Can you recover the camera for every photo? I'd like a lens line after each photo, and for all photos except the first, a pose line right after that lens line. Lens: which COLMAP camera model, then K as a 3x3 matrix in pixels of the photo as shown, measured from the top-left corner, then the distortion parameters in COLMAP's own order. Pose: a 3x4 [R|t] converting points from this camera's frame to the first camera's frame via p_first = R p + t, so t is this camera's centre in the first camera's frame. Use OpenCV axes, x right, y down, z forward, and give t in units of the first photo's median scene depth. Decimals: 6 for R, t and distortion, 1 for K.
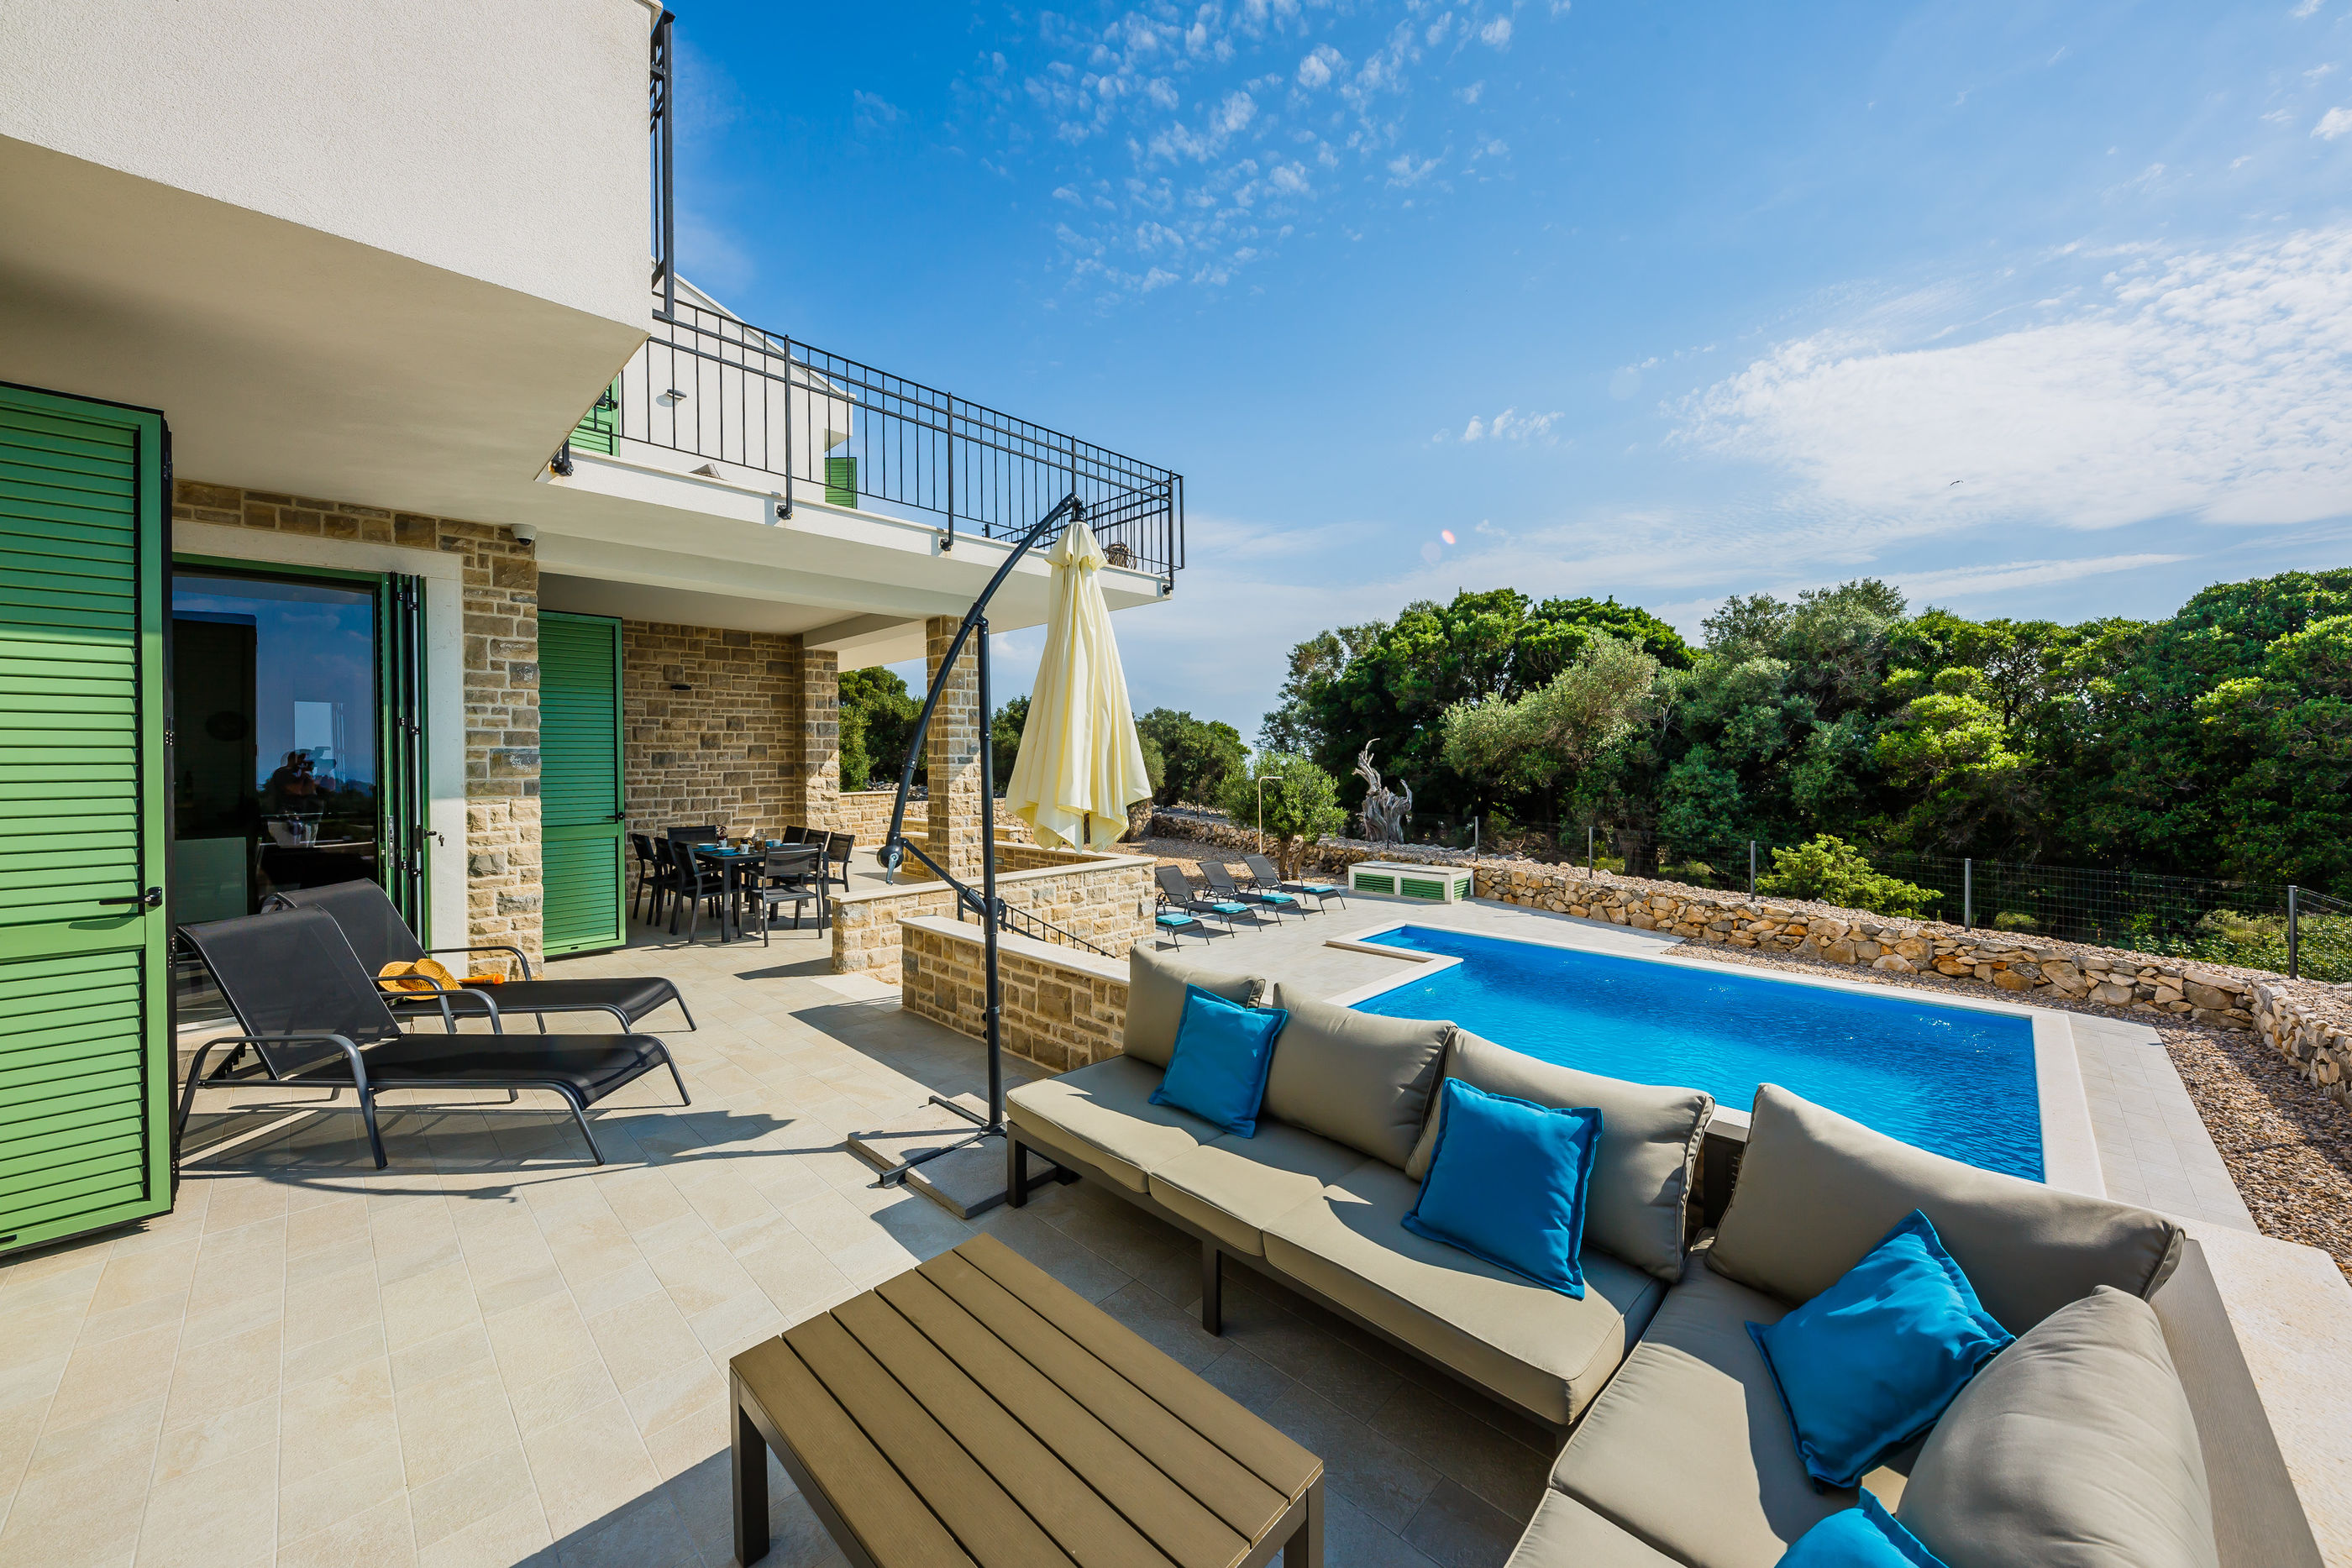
lens RADIAL K [[851.0, 0, 1176.0], [0, 851.0, 784.0], [0, 0, 1]] dist [-0.000262, -0.000010]
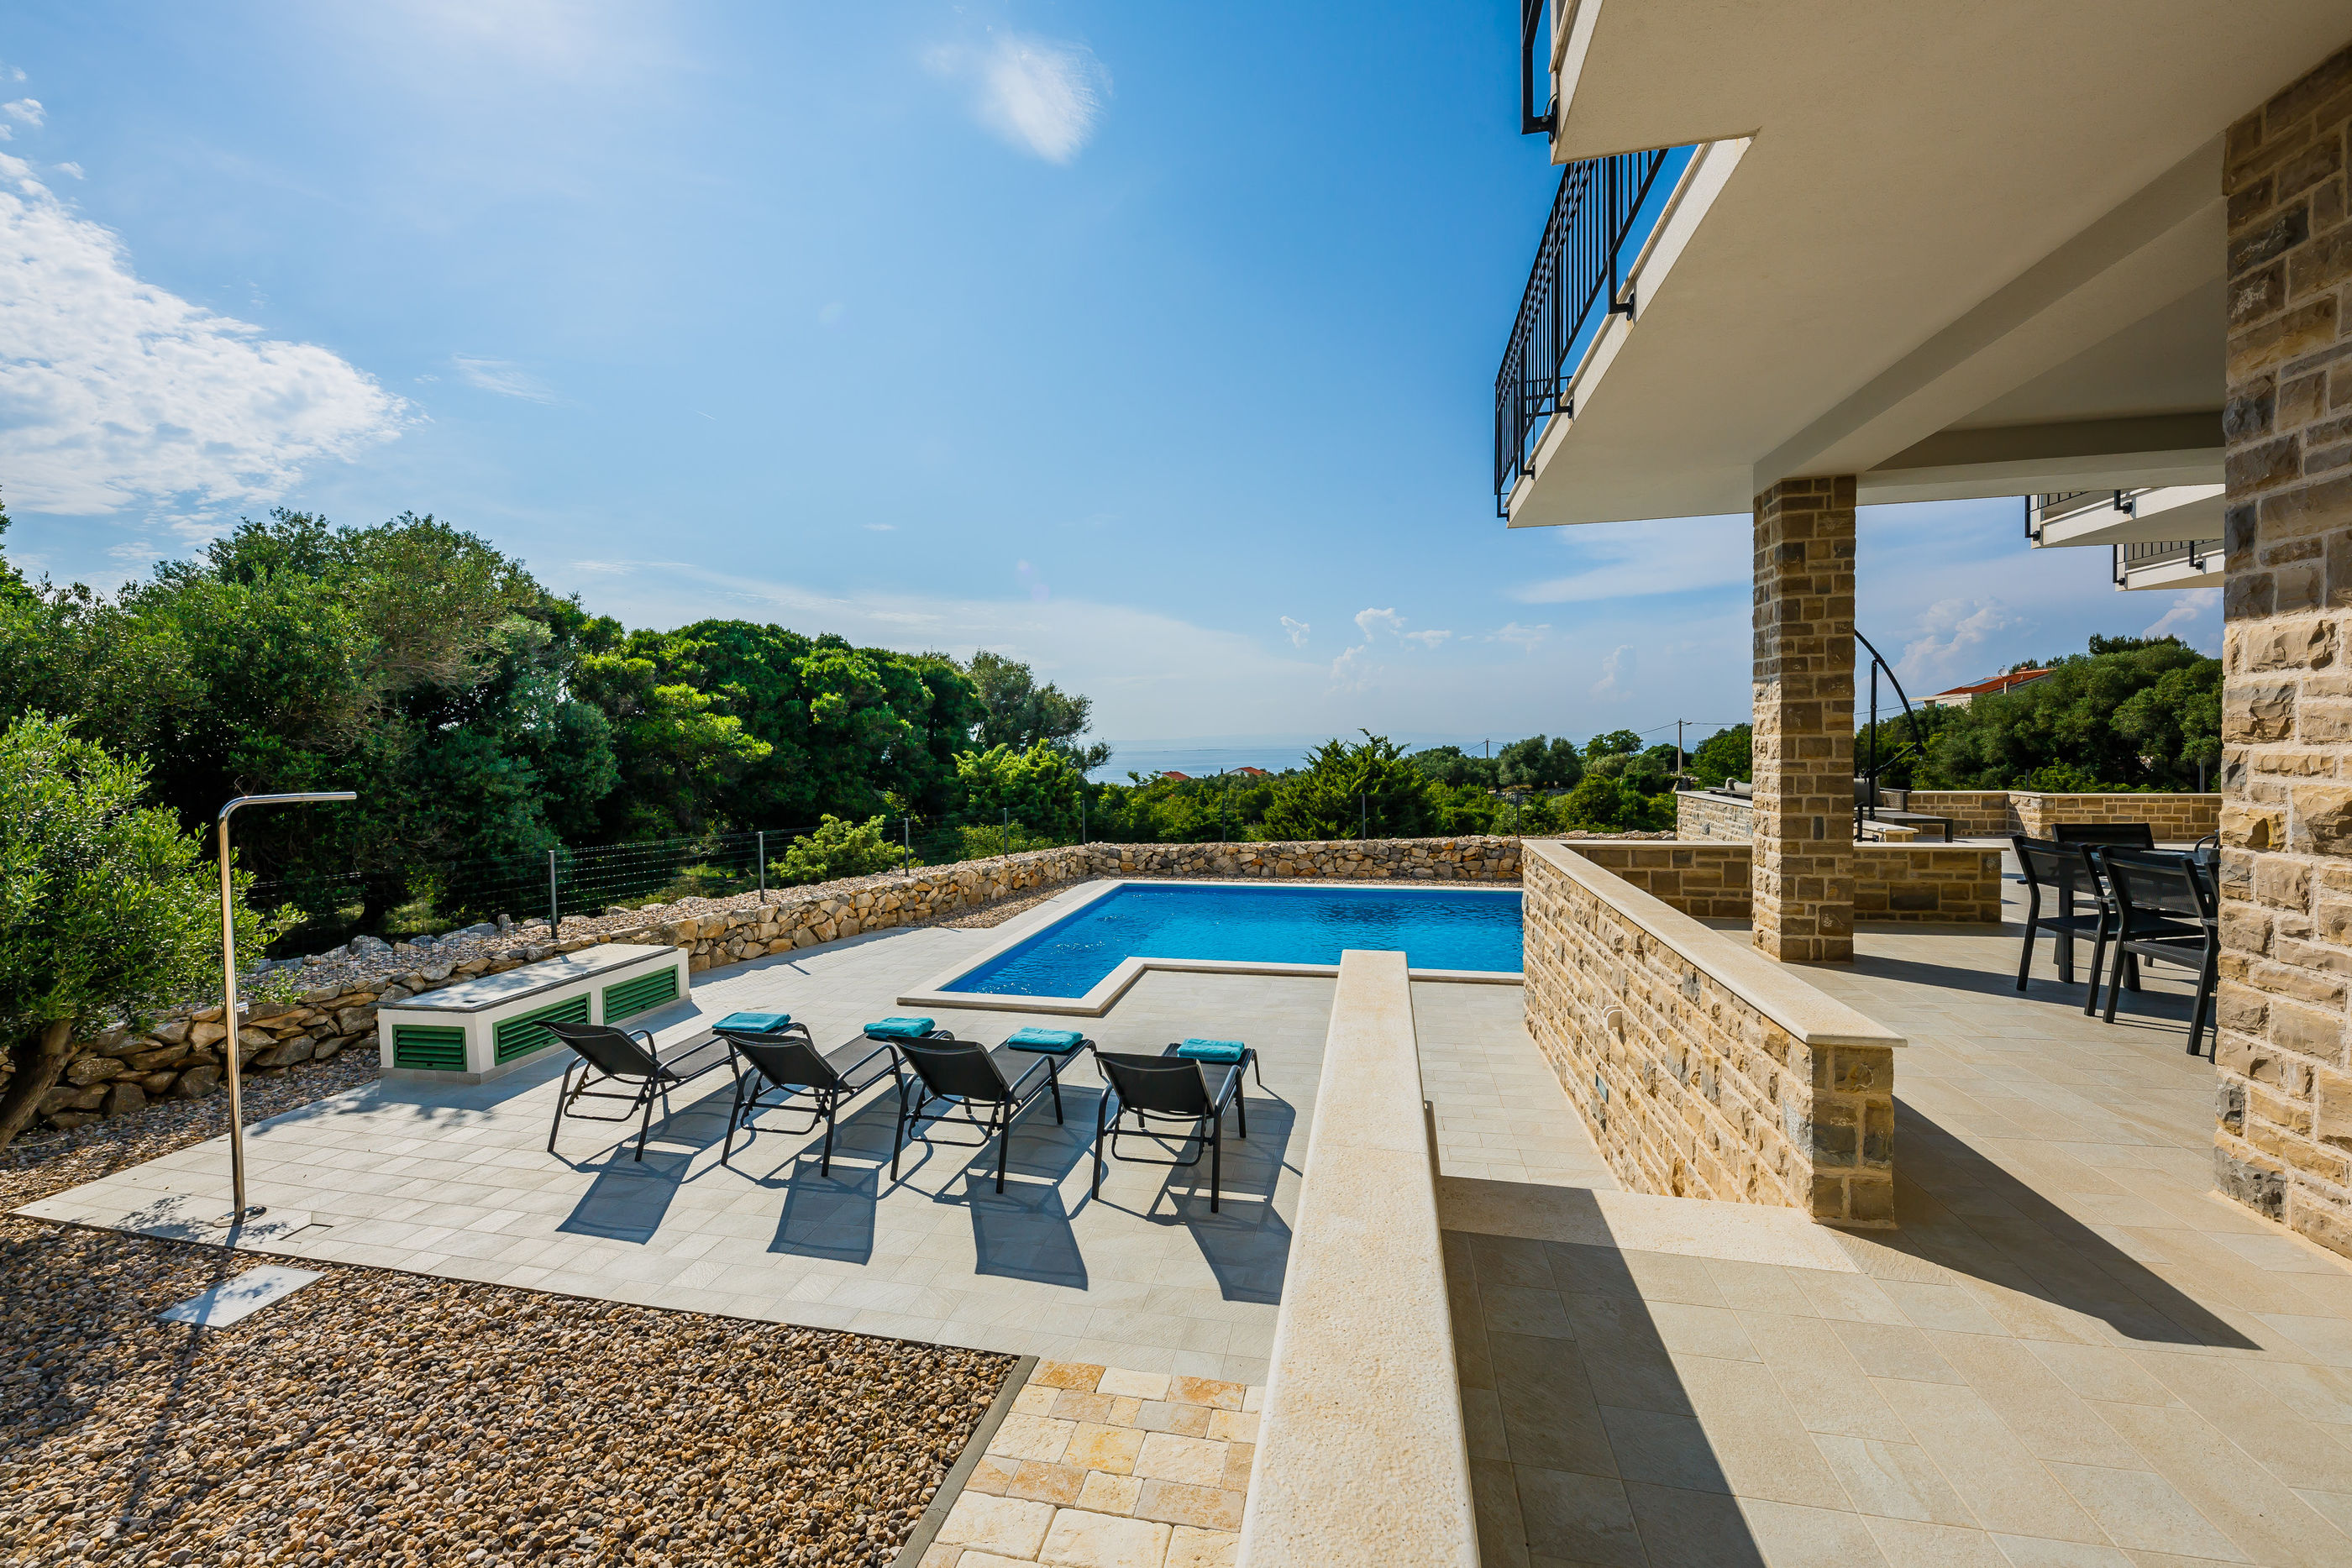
lens RADIAL K [[871.8, 0, 1192.4], [0, 871.8, 744.9], [0, 0, 1]] dist [0.012715, 0.000050]
pose [[-0.533539, 0.014443, 0.845652, -0.395222], [0.045882, 0.998876, 0.011888, -0.017836], [-0.844530, 0.045143, -0.533602, 1.209532]]
